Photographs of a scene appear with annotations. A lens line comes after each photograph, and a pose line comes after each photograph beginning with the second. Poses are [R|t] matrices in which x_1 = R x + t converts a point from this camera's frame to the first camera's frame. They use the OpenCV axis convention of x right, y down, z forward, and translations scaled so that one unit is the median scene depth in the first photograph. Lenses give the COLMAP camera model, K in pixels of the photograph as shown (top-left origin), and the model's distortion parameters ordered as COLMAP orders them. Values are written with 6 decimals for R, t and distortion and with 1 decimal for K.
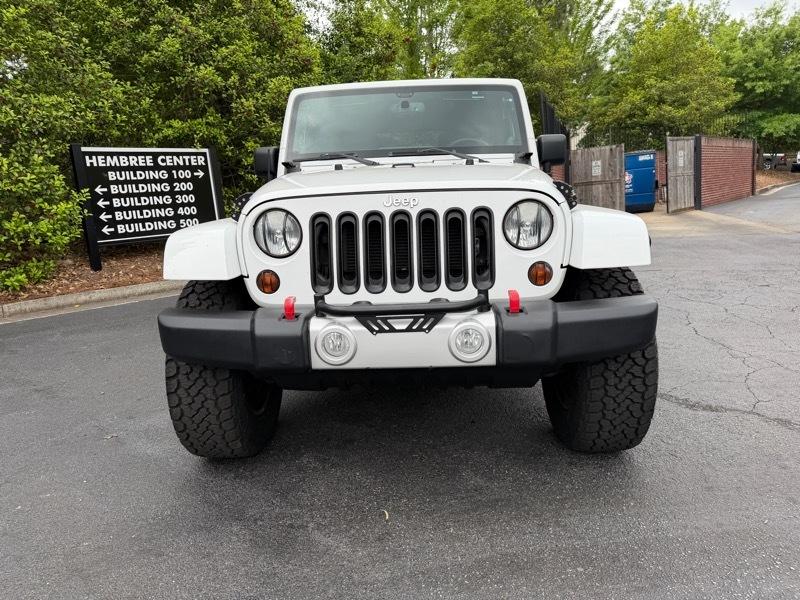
lens RADIAL K [[564.3, 0, 399.6], [0, 564.3, 302.4], [0, 0, 1]] dist [0.056910, -0.055939]
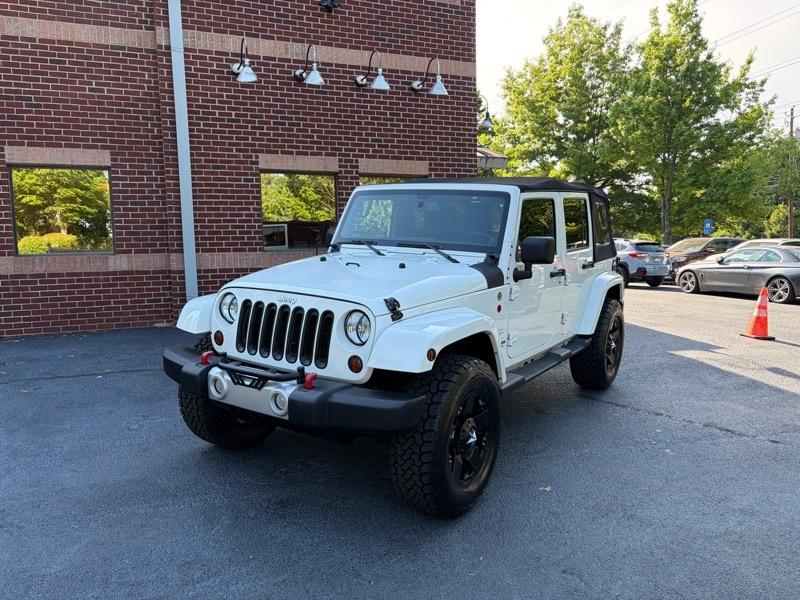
lens RADIAL K [[609.1, 0, 397.2], [0, 609.1, 294.6], [0, 0, 1]] dist [0.043972, -0.046733]
pose [[0.853237, 0.124485, -0.506448, 1.063459], [-0.147516, 0.989045, -0.005419, -0.225053], [0.500225, 0.079333, 0.862254, -0.242180]]
